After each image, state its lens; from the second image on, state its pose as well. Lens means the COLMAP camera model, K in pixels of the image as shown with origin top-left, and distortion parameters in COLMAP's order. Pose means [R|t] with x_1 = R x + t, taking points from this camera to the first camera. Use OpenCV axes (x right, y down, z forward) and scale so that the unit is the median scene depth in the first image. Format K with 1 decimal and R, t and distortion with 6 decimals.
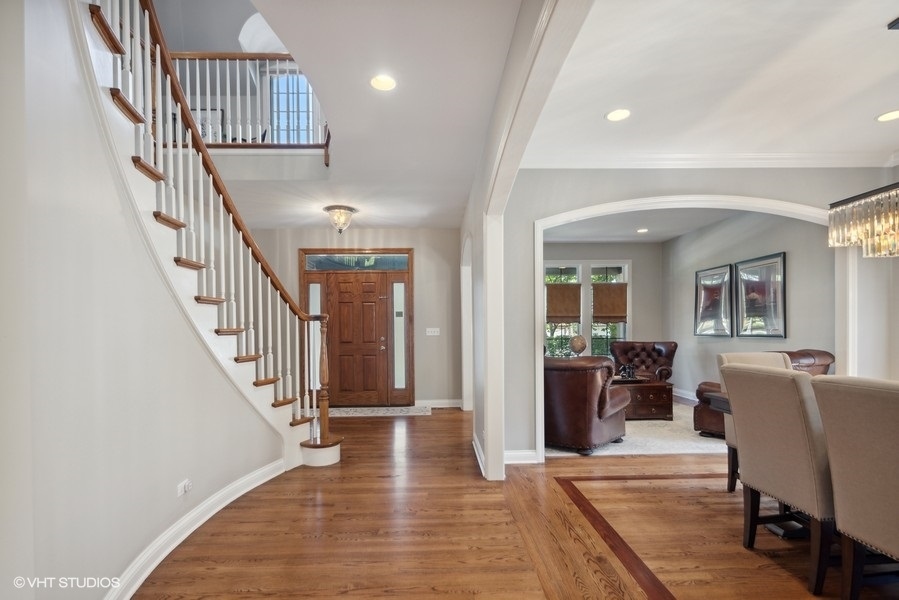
lens RADIAL K [[436.2, 0, 451.5], [0, 436.2, 333.4], [0, 0, 1]] dist [-0.000199, 0.000005]
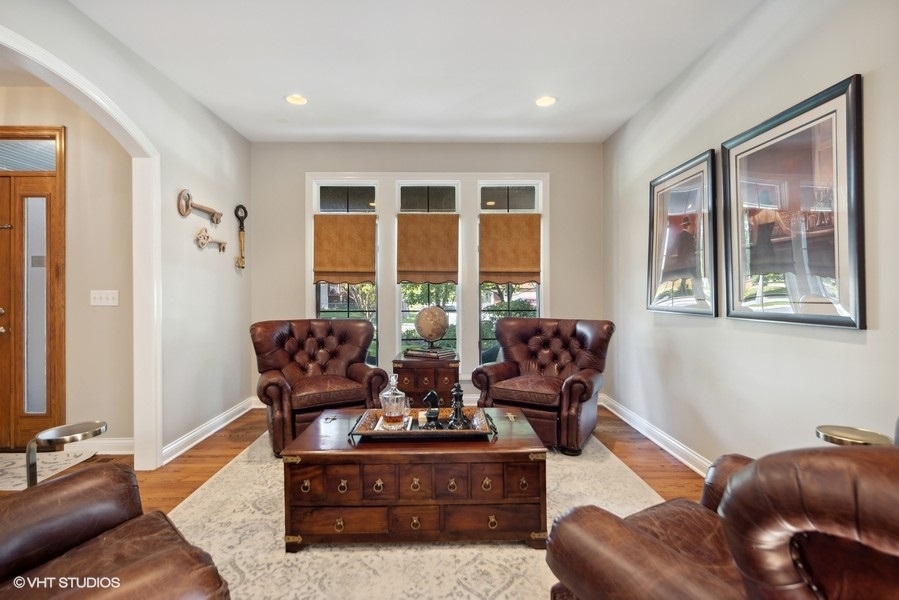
lens RADIAL K [[445.0, 0, 450.2], [0, 445.0, 288.4], [0, 0, 1]] dist [0.000242, -0.000471]
pose [[0.999949, 0.007765, -0.006530, 0.336112], [-0.007864, 0.999852, -0.015320, -0.009591], [0.006410, 0.015370, 0.999861, 0.489247]]
